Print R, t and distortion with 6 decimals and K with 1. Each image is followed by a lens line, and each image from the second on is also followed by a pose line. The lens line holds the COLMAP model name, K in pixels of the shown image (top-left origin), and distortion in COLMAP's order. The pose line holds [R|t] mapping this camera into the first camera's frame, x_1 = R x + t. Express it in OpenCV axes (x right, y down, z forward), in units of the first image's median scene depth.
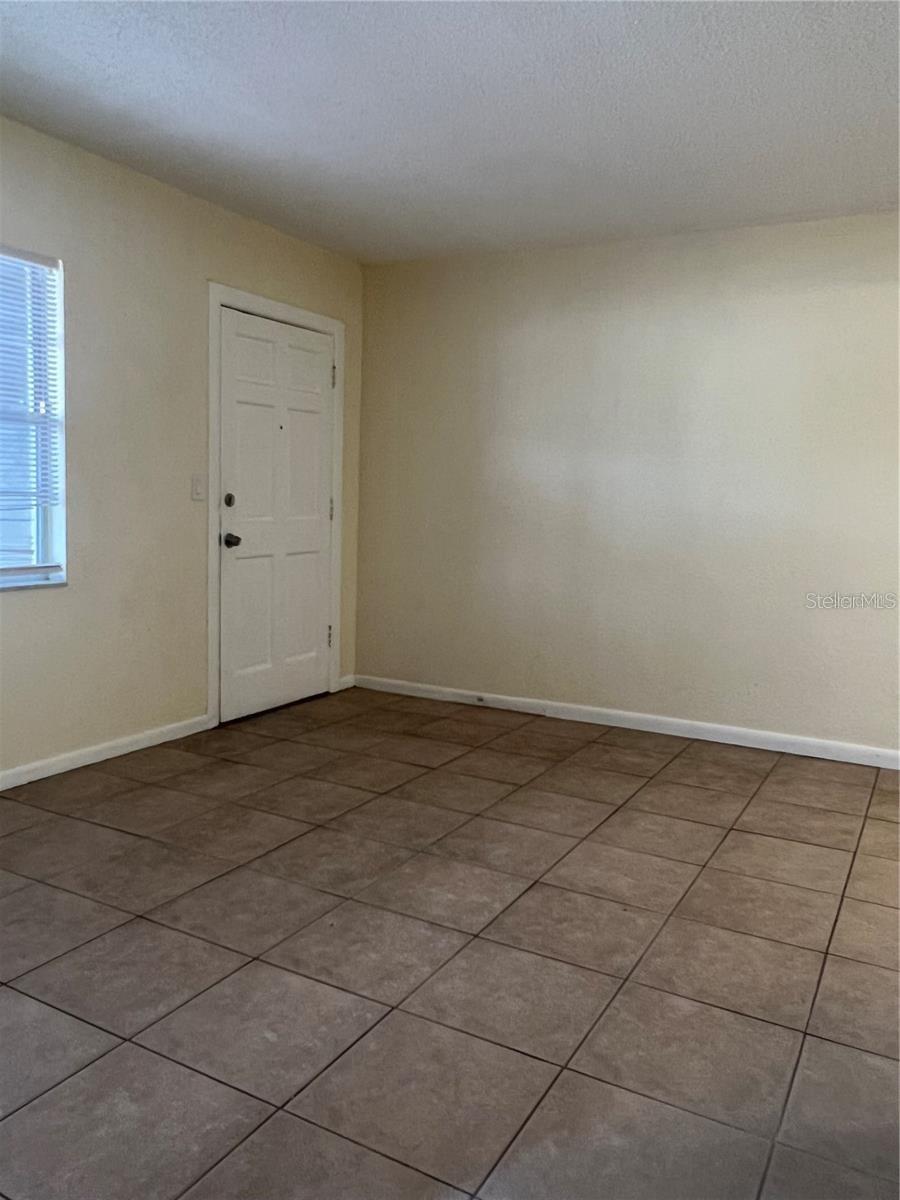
lens RADIAL K [[907.8, 0, 449.5], [0, 907.8, 599.1], [0, 0, 1]] dist [-0.005127, -0.008451]
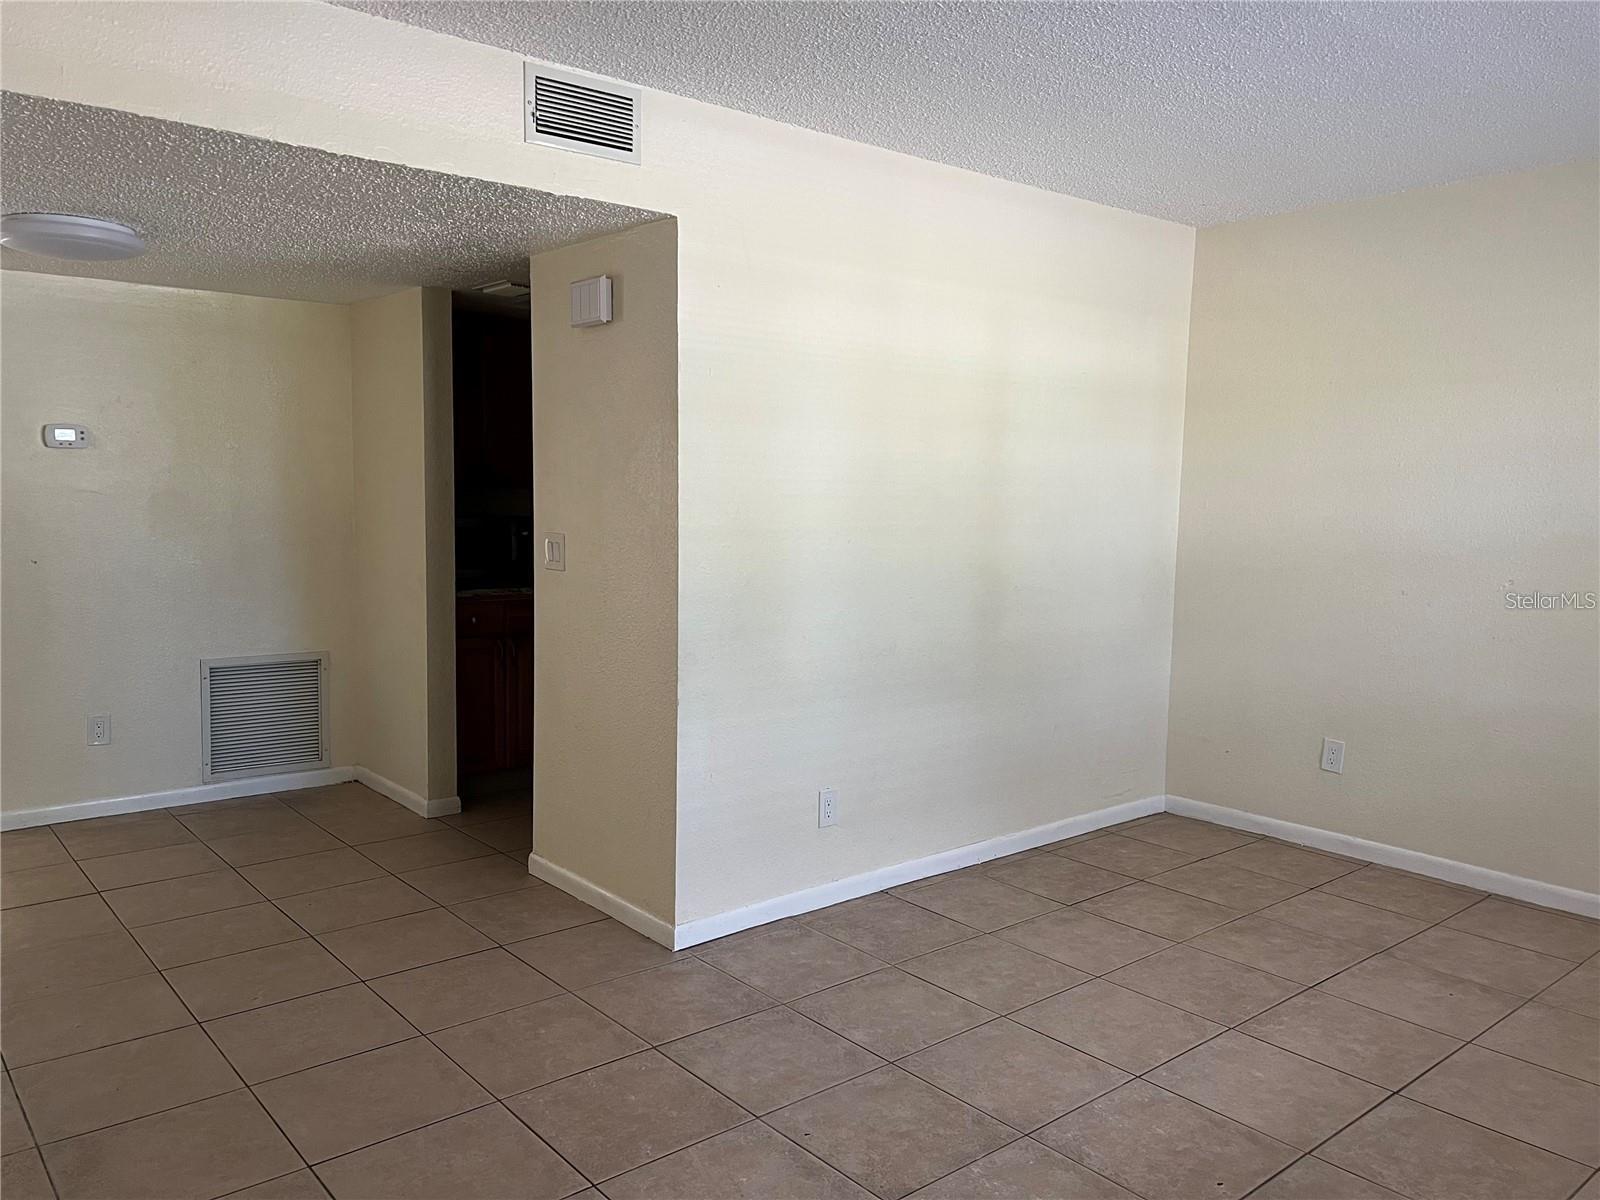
lens RADIAL K [[1210.4, 0, 799.5], [0, 1210.4, 599.6], [0, 0, 1]] dist [-0.005127, -0.008451]
pose [[-0.932233, -0.074398, 0.354127, -0.137725], [0.000536, 0.978351, 0.206951, -0.337492], [-0.361857, 0.193117, -0.912012, 2.137561]]
